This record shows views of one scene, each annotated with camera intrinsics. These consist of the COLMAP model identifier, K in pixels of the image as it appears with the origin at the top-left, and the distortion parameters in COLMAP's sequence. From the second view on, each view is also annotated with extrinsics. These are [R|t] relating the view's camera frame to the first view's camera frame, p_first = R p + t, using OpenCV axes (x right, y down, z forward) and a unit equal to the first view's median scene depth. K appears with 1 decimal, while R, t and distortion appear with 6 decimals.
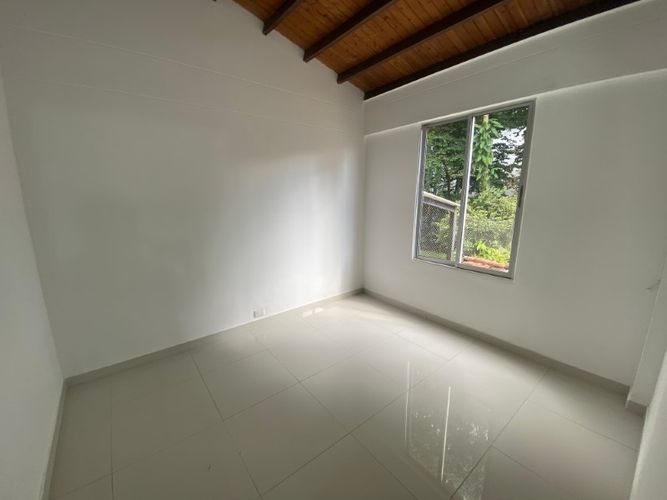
lens RADIAL K [[272.4, 0, 333.5], [0, 272.4, 250.0], [0, 0, 1]] dist [0.018789, -0.020172]
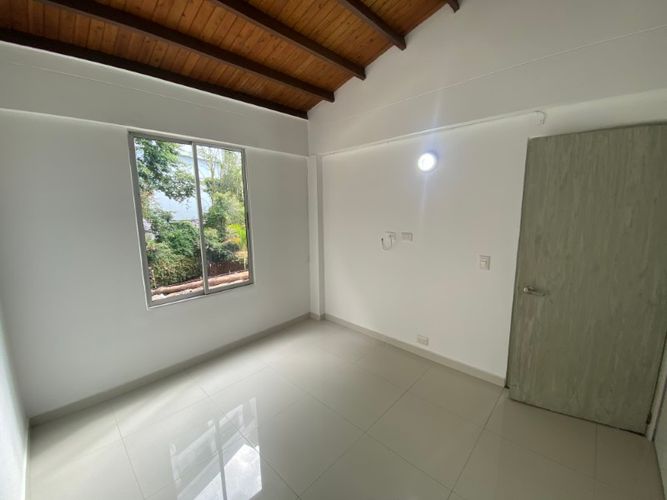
lens RADIAL K [[272.4, 0, 333.5], [0, 272.4, 250.0], [0, 0, 1]] dist [0.018789, -0.020172]
pose [[-0.152687, -0.141214, 0.978134, -0.622222], [0.216310, 0.960965, 0.172502, -0.181020], [-0.964311, 0.237919, -0.116181, 0.736718]]
